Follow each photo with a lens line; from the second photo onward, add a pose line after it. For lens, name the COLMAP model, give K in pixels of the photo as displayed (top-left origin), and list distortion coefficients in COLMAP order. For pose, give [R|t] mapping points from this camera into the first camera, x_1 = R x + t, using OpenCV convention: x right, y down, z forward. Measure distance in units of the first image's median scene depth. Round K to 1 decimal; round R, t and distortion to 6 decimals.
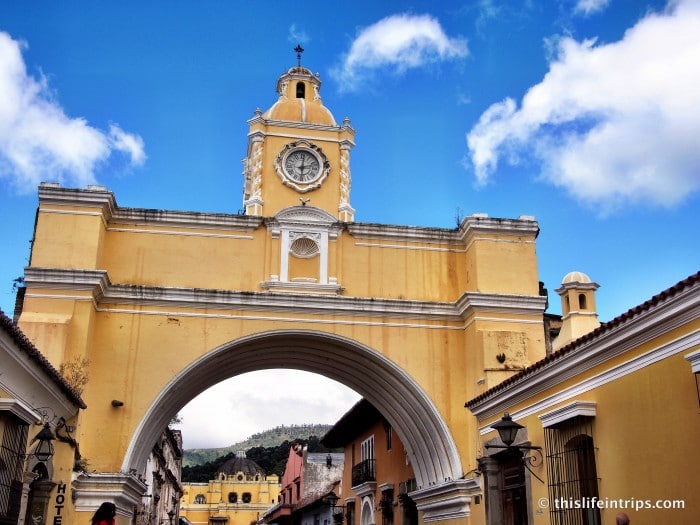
lens RADIAL K [[808.5, 0, 346.7], [0, 808.5, 263.8], [0, 0, 1]] dist [0.018887, 0.000000]
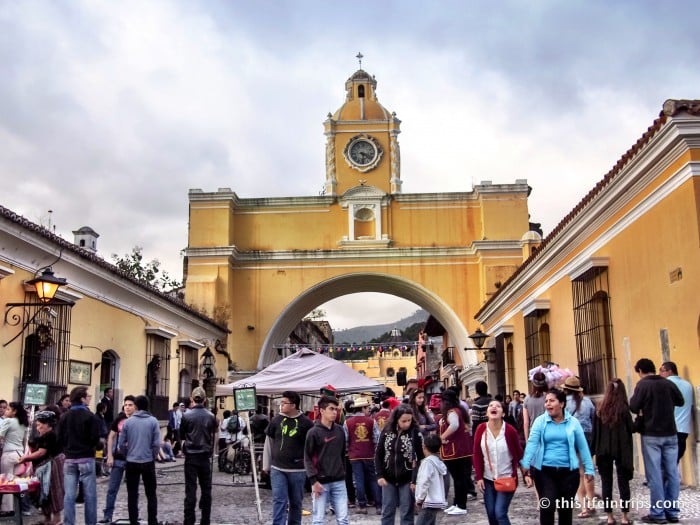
lens RADIAL K [[808.5, 0, 350.3], [0, 808.5, 259.4], [0, 0, 1]] dist [0.018887, 0.000000]
pose [[0.979417, -0.060932, -0.192431, 0.201506], [0.088453, 0.986498, 0.137834, -0.146784], [0.181435, -0.152018, 0.971582, -0.442199]]
